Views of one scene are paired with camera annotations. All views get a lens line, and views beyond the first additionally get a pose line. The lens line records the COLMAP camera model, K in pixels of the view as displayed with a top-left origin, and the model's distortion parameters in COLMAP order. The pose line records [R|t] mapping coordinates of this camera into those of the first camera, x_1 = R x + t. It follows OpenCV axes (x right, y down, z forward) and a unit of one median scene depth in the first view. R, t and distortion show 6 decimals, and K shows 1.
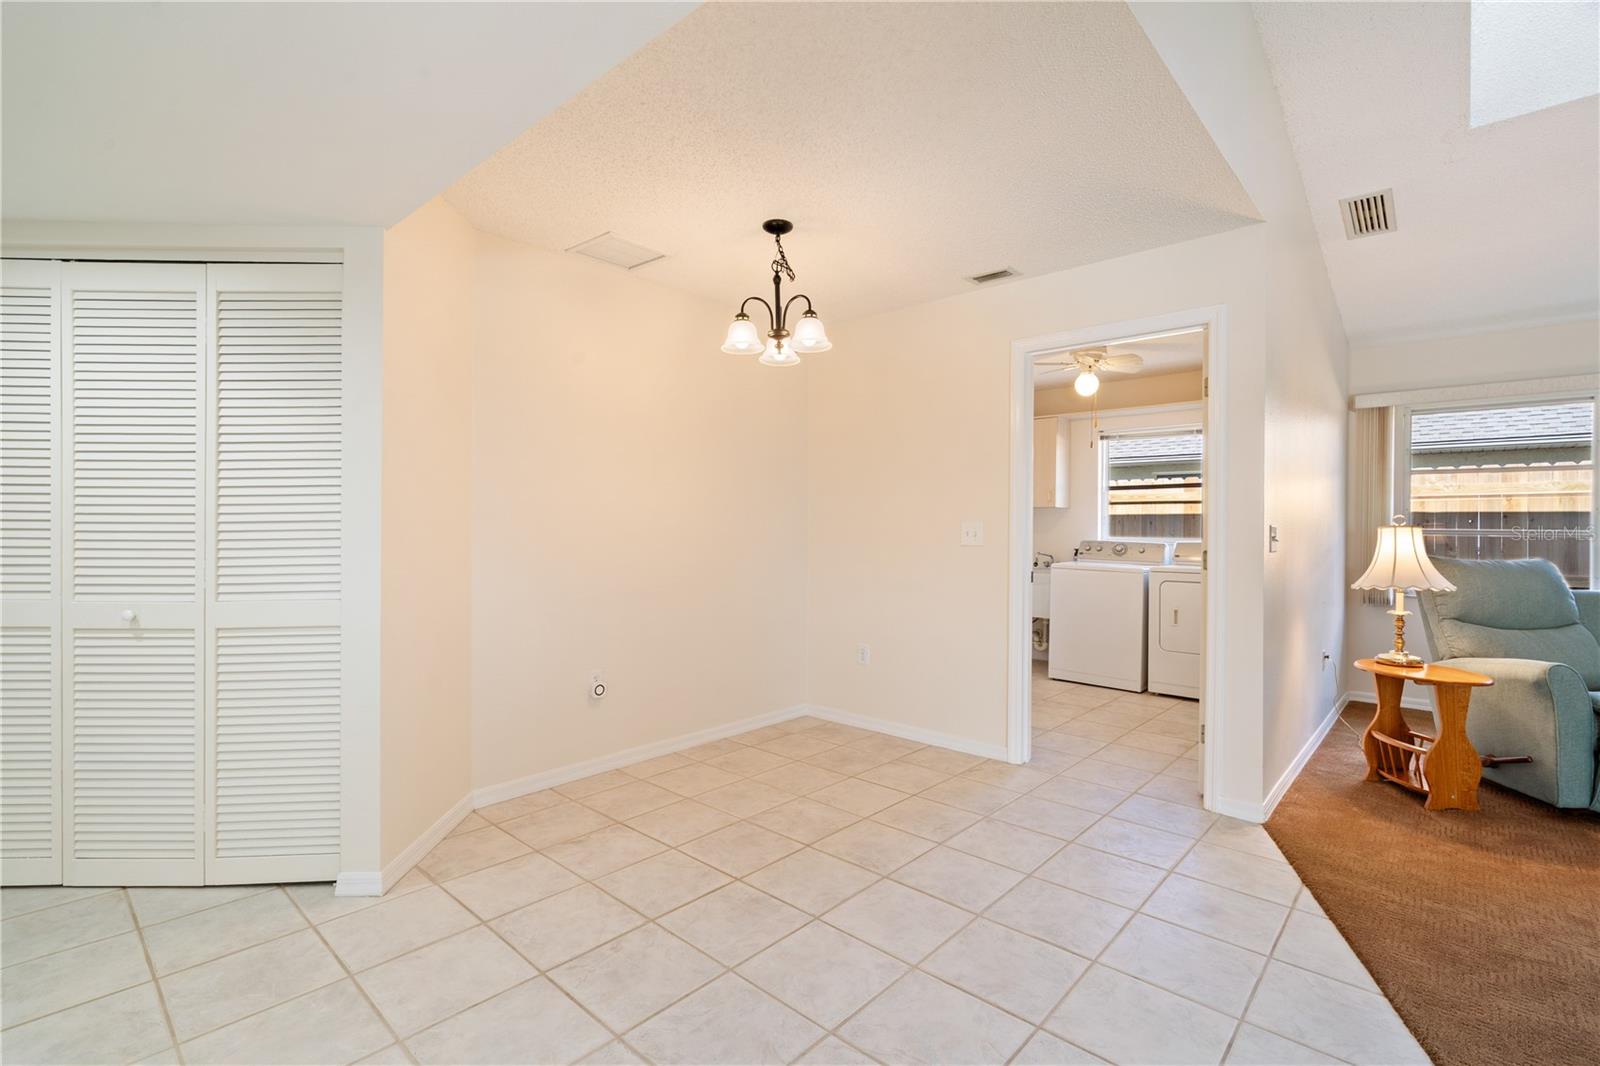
lens RADIAL K [[726.8, 0, 801.7], [0, 726.8, 532.3], [0, 0, 1]] dist [-0.006437, 0.003176]
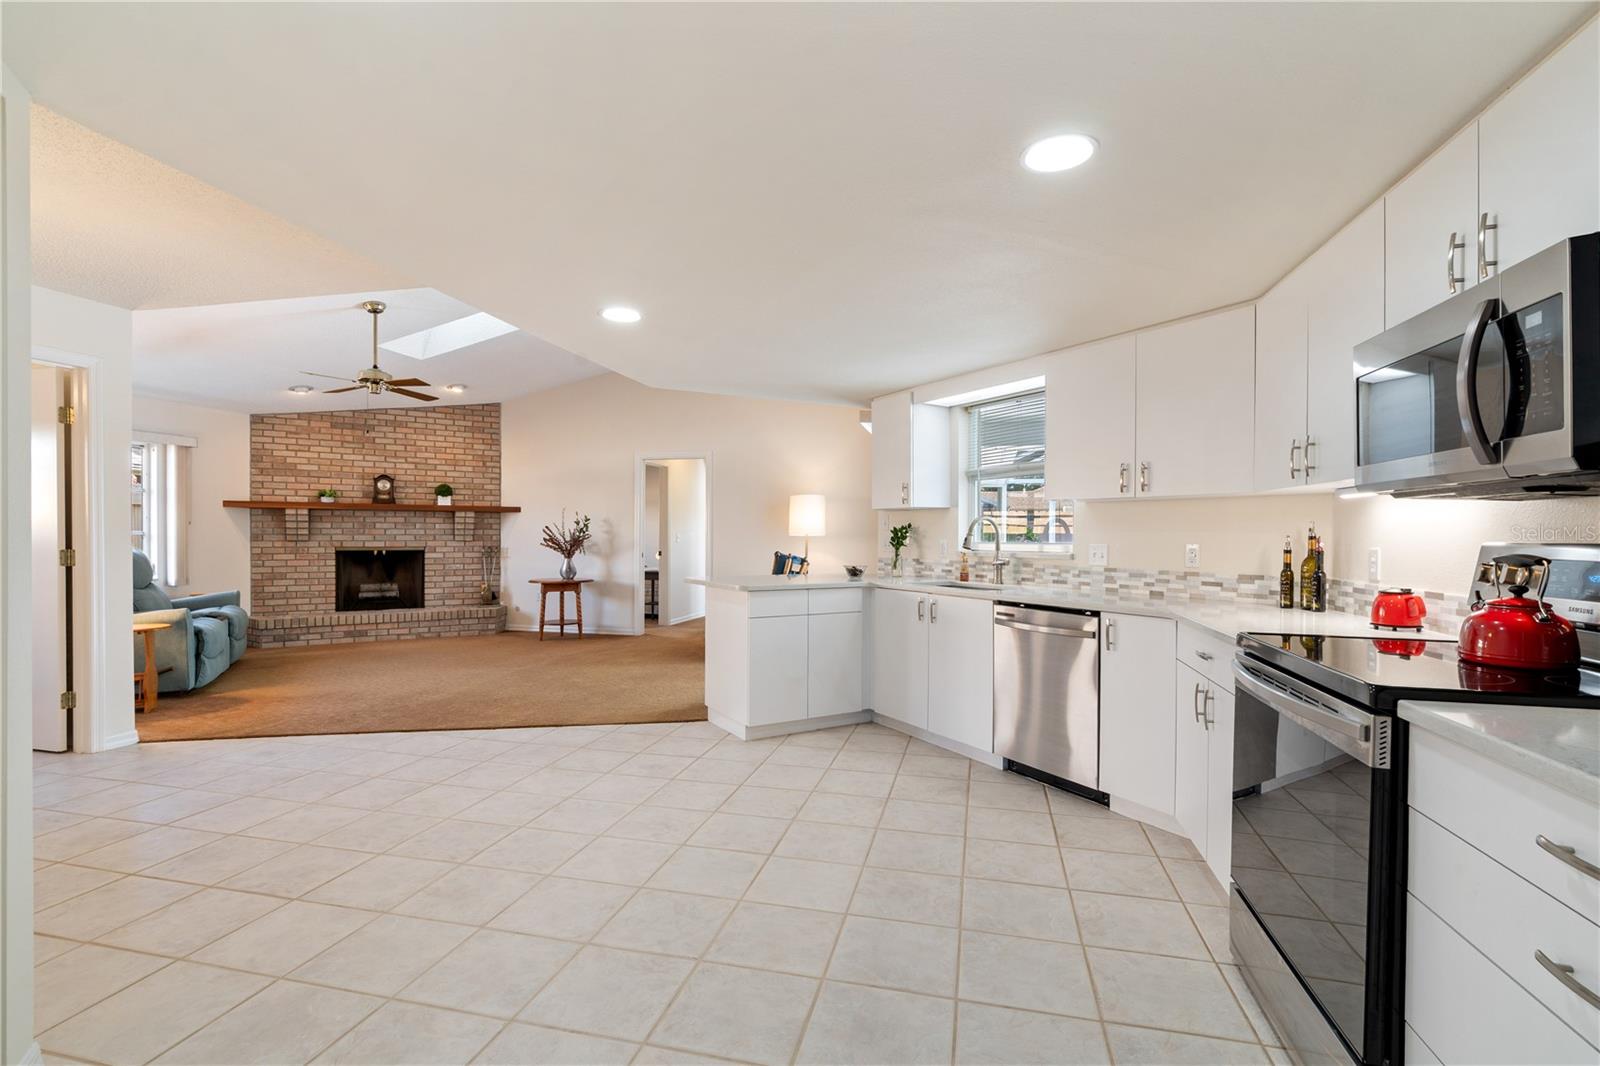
lens RADIAL K [[726.8, 0, 798.5], [0, 726.8, 539.8], [0, 0, 1]] dist [-0.006437, 0.003176]
pose [[-0.480184, -0.014583, 0.877046, -1.052750], [0.000113, 0.999861, 0.016687, -0.010782], [-0.877168, 0.008112, -0.480116, 0.482535]]
